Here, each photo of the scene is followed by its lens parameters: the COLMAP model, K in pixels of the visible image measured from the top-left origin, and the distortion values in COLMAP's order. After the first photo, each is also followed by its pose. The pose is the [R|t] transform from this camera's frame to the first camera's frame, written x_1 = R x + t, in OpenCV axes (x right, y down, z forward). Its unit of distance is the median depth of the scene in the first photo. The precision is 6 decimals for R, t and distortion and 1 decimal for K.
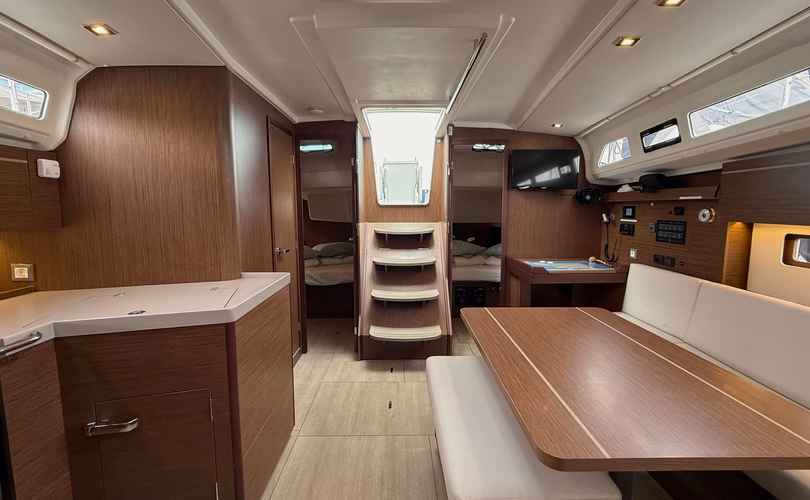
lens RADIAL K [[363.4, 0, 405.0], [0, 363.4, 250.0], [0, 0, 1]] dist [-0.014301, -0.000127]
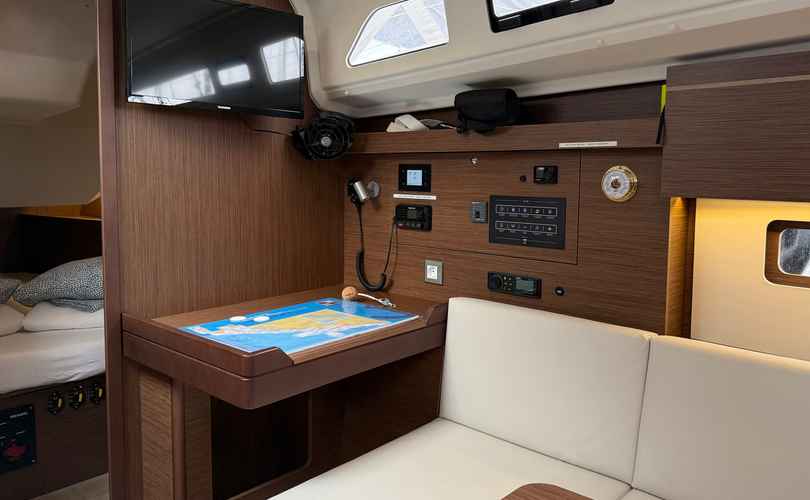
lens RADIAL K [[635.7, 0, 407.1], [0, 635.7, 221.3], [0, 0, 1]] dist [0.119578, -0.161299]
pose [[0.688563, -0.044709, 0.723797, 0.056195], [0.072111, 0.997372, -0.006993, -0.052823], [-0.721583, 0.057010, 0.689977, 0.532005]]
